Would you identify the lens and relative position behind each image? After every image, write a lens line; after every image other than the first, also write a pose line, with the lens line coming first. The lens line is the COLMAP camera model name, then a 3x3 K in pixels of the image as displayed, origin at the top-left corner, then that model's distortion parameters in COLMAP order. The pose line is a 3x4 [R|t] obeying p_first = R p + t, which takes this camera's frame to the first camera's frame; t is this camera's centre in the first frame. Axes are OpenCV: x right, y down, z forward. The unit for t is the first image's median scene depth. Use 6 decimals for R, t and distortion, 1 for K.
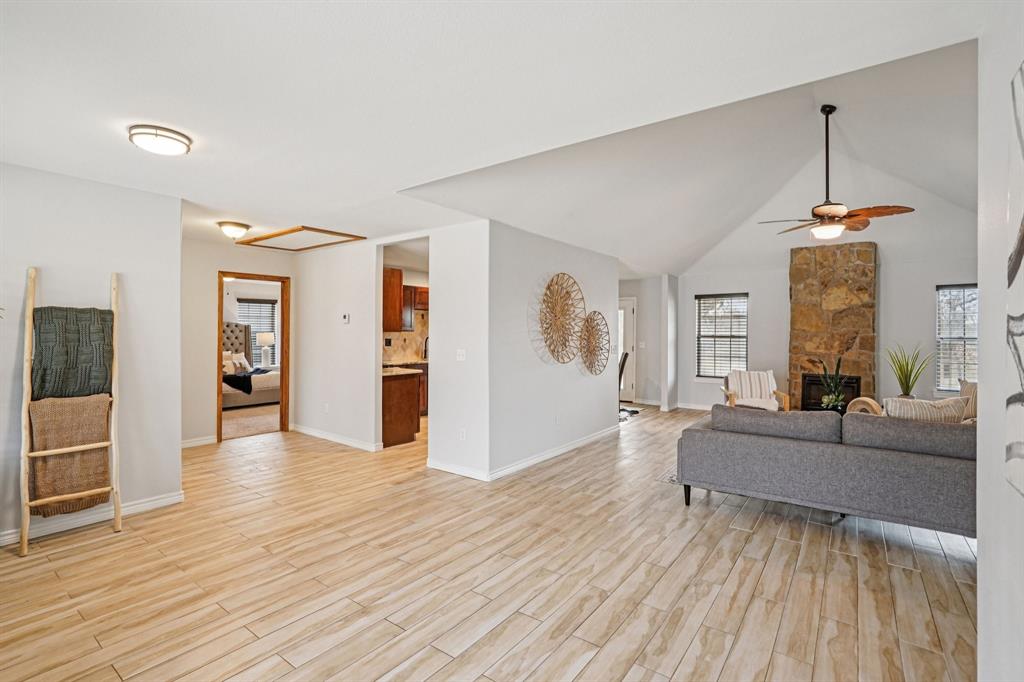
lens RADIAL K [[480.9, 0, 508.1], [0, 480.9, 331.6], [0, 0, 1]] dist [-0.041513, 0.006721]
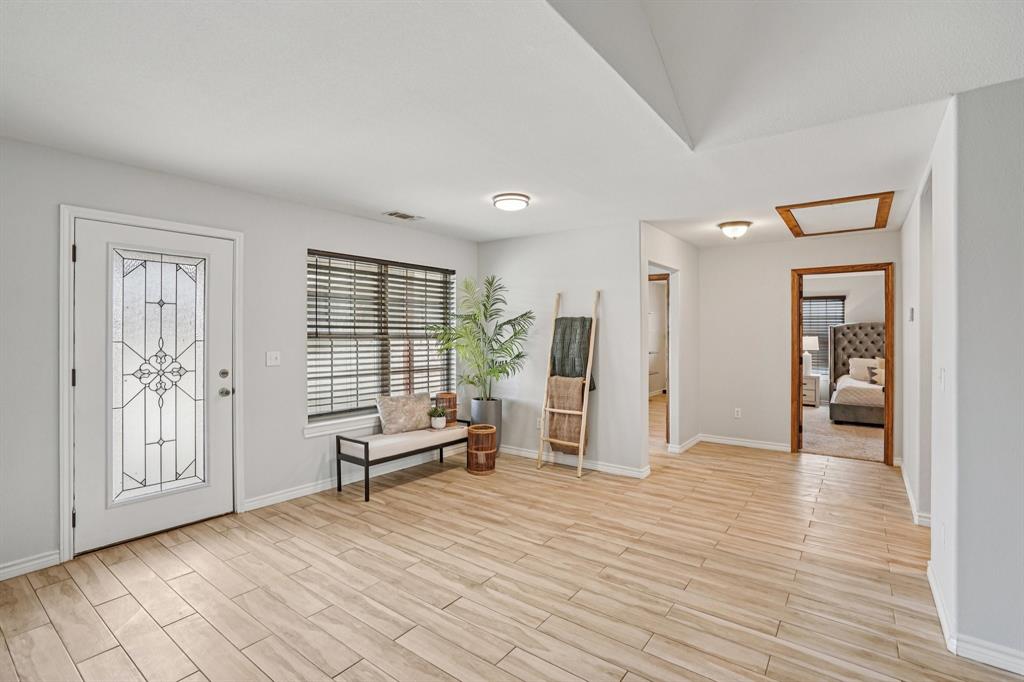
lens RADIAL K [[480.9, 0, 500.7], [0, 480.9, 331.3], [0, 0, 1]] dist [-0.041513, 0.006721]
pose [[-0.002280, -0.002826, -0.999993, 0.576804], [-0.006287, 0.999976, -0.002812, 0.000994], [0.999978, 0.006281, -0.002298, 0.756577]]
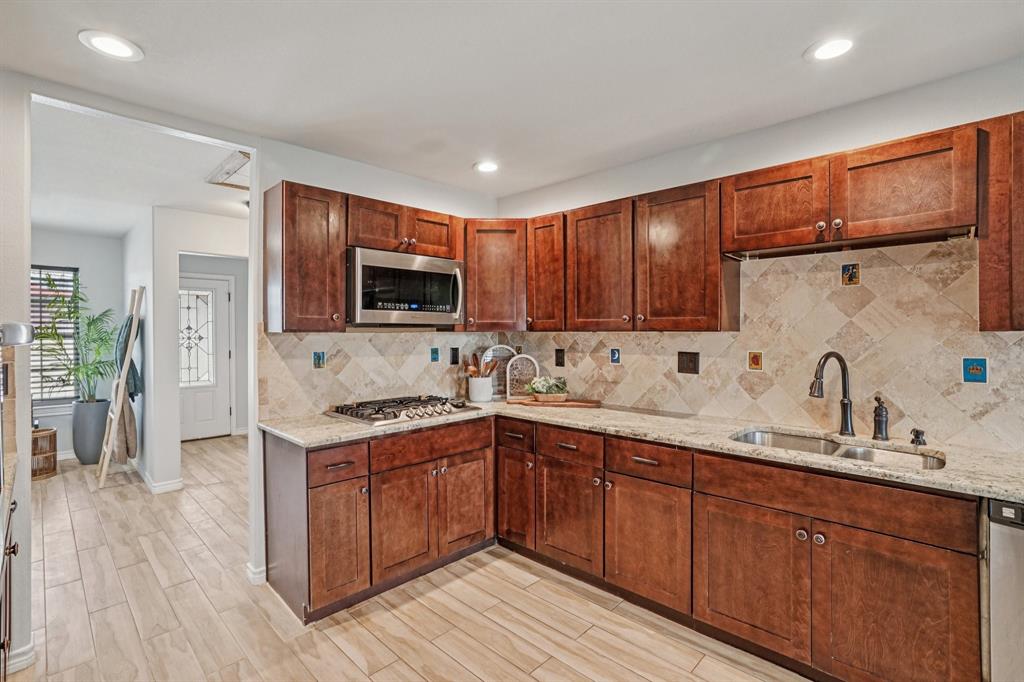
lens RADIAL K [[480.9, 0, 496.9], [0, 480.9, 329.7], [0, 0, 1]] dist [-0.041513, 0.006721]
pose [[-0.148436, -0.001592, -0.988921, 0.262989], [0.002121, 0.999996, -0.001928, -0.000481], [0.988920, -0.002384, -0.148432, 2.224922]]
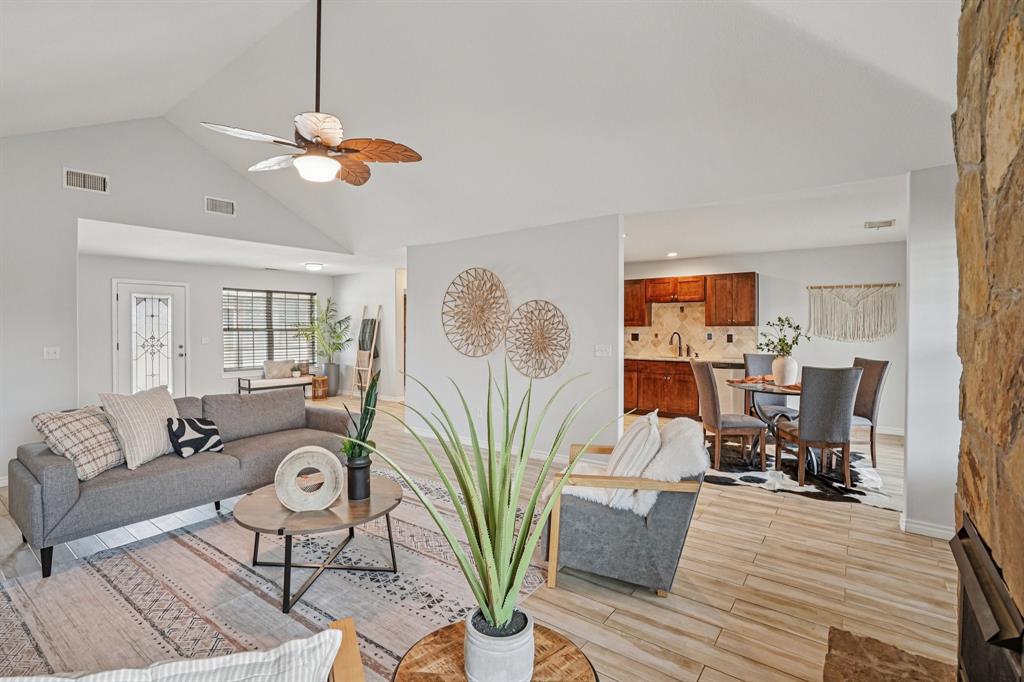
lens RADIAL K [[480.9, 0, 499.3], [0, 480.9, 328.4], [0, 0, 1]] dist [-0.041513, 0.006721]
pose [[-0.012811, -0.001591, -0.999917, 1.867123], [0.002551, 0.999995, -0.001624, 0.013079], [0.999915, -0.002572, -0.012807, 1.764203]]
